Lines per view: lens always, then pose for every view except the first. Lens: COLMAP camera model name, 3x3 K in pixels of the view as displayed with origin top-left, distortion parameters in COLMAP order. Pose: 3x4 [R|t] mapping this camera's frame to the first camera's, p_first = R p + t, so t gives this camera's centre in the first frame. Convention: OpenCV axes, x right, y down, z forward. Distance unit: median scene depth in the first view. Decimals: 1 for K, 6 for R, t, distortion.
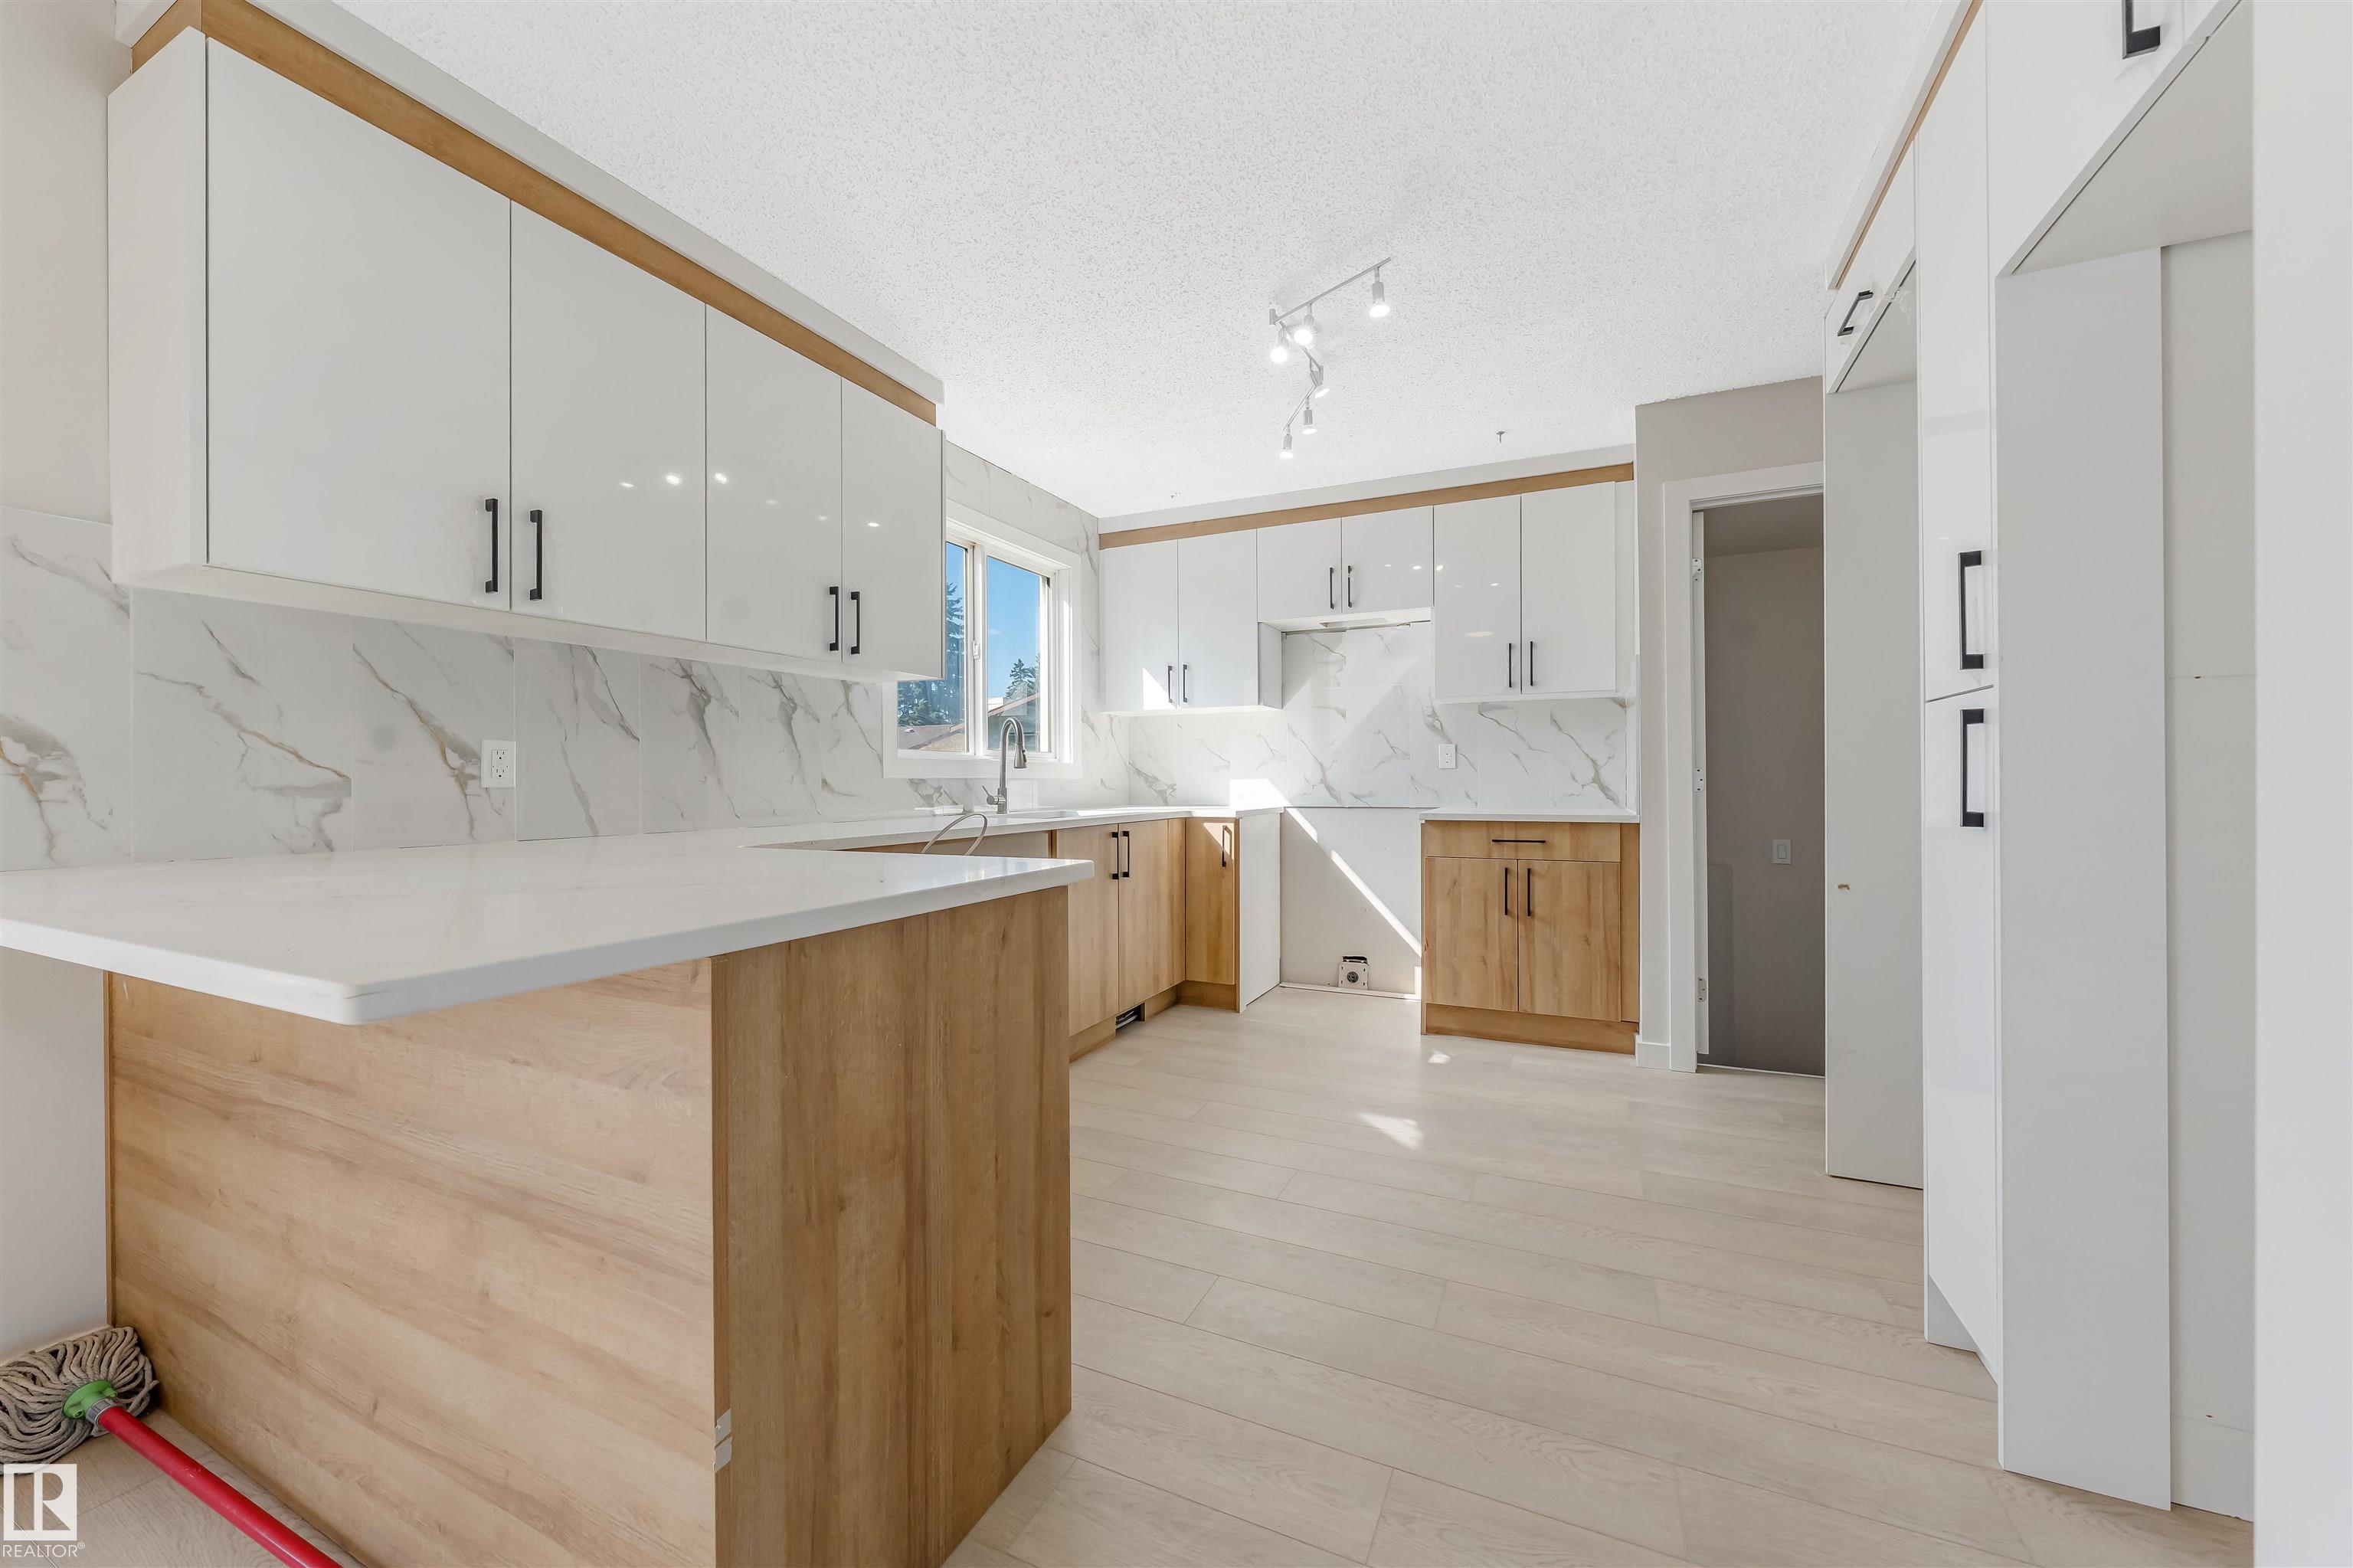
lens RADIAL K [[927.6, 0, 1294.1], [0, 927.6, 782.1], [0, 0, 1]] dist [-0.002405, -0.000317]
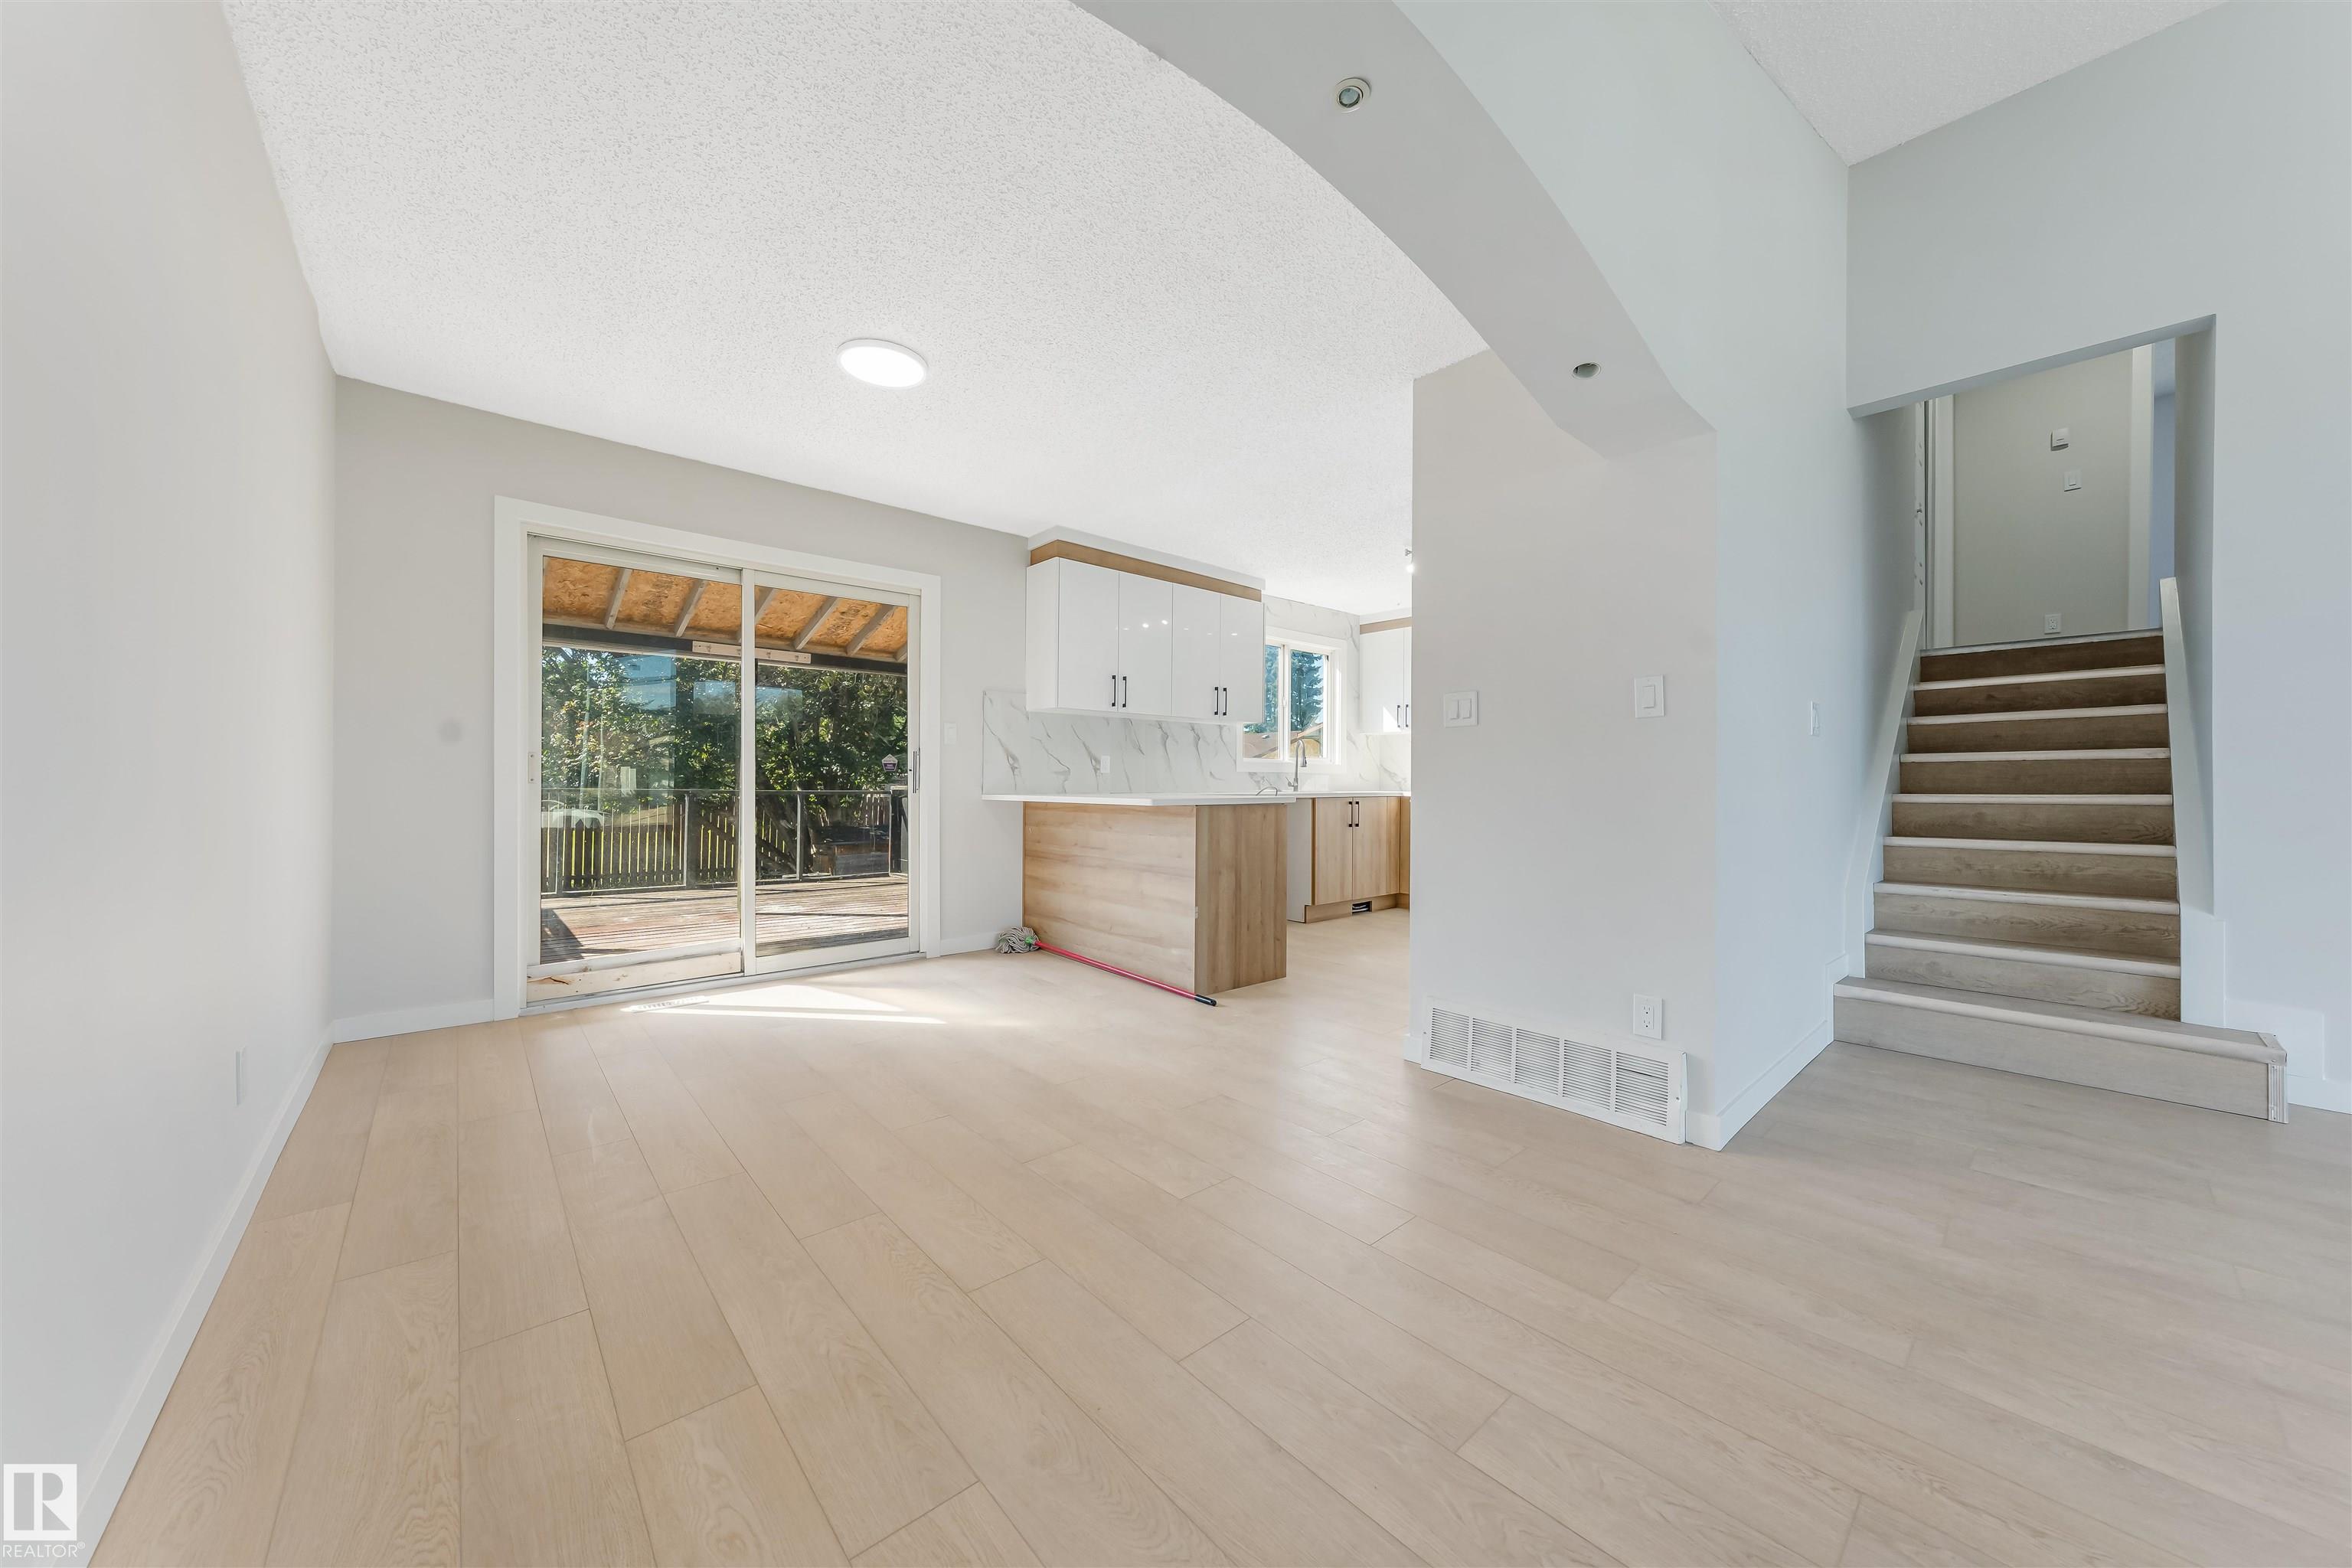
lens RADIAL K [[814.2, 0, 1163.4], [0, 814.2, 780.2], [0, 0, 1]] dist [-0.001379, -0.000218]
pose [[0.870065, 0.010707, -0.492821, 0.302021], [-0.011096, 0.999936, 0.002136, 0.012963], [0.492812, 0.003610, 0.870128, -0.641789]]
